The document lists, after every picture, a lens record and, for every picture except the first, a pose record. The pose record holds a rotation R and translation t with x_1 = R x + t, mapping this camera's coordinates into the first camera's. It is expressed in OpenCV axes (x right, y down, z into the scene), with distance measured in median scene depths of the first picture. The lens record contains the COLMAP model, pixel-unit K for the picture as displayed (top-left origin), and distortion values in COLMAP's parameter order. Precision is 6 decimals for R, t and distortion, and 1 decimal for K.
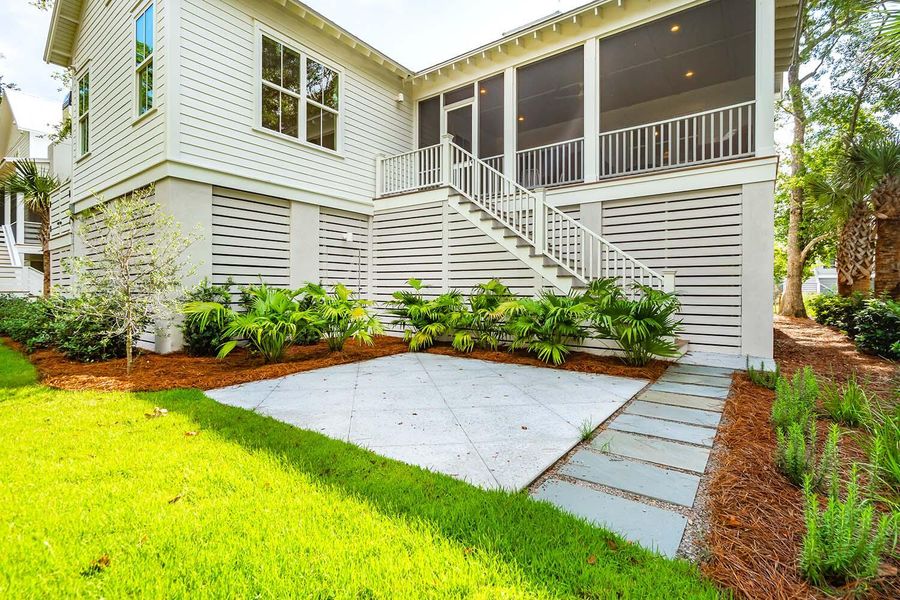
lens RADIAL K [[404.8, 0, 448.5], [0, 404.8, 290.9], [0, 0, 1]] dist [0.000401, 0.000192]
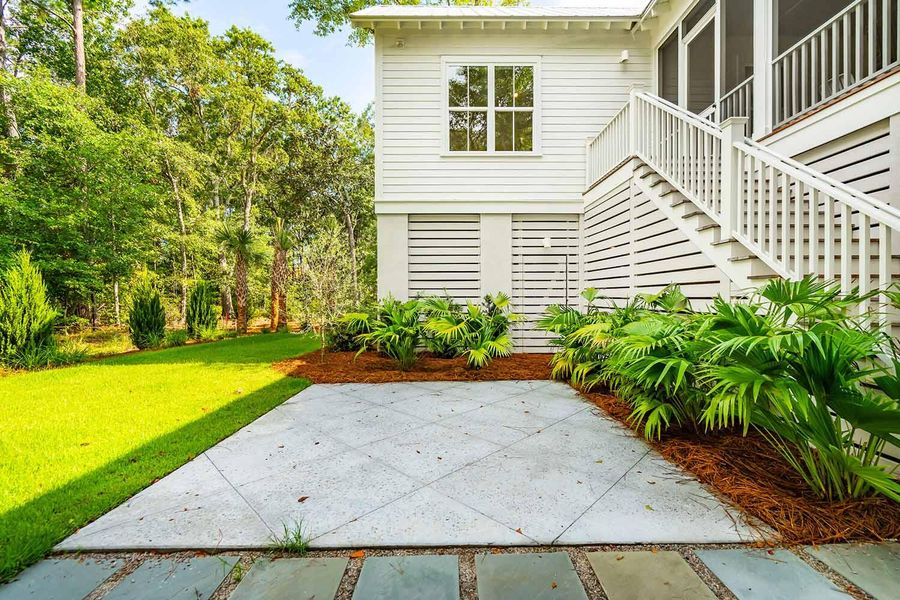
lens RADIAL K [[408.4, 0, 450.0], [0, 408.4, 300.0], [0, 0, 1]] dist [0.001429, 0.000556]
pose [[0.610604, -0.001855, -0.791934, 0.405753], [0.002269, 0.999997, -0.000593, -0.007156], [0.791933, -0.001435, 0.610606, 0.334337]]
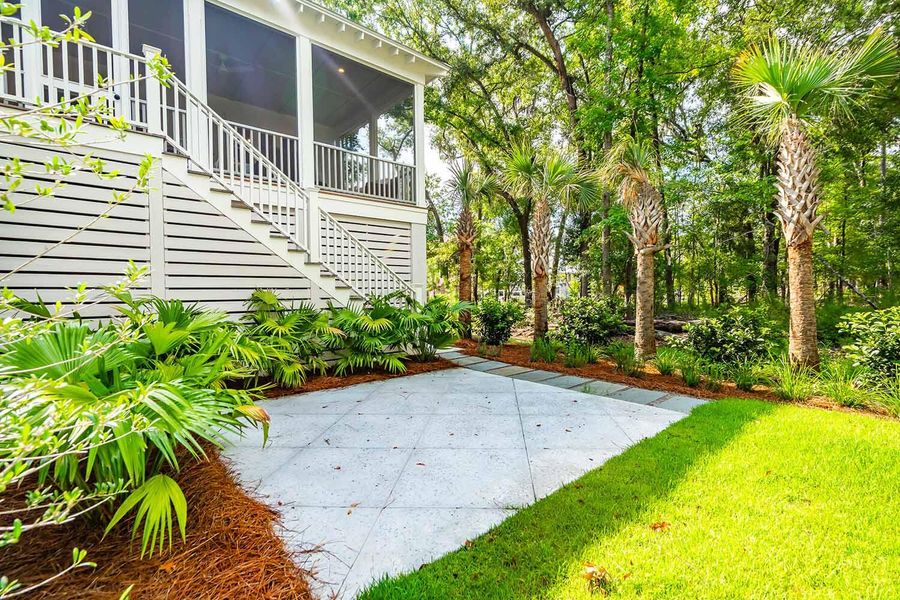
lens RADIAL K [[435.5, 0, 428.4], [0, 435.5, 294.6], [0, 0, 1]] dist [0.000586, 0.000167]
pose [[0.228130, -0.011518, 0.973563, -0.608571], [0.012800, 0.999879, 0.008830, -0.022296], [-0.973547, 0.010447, 0.228250, 0.501597]]
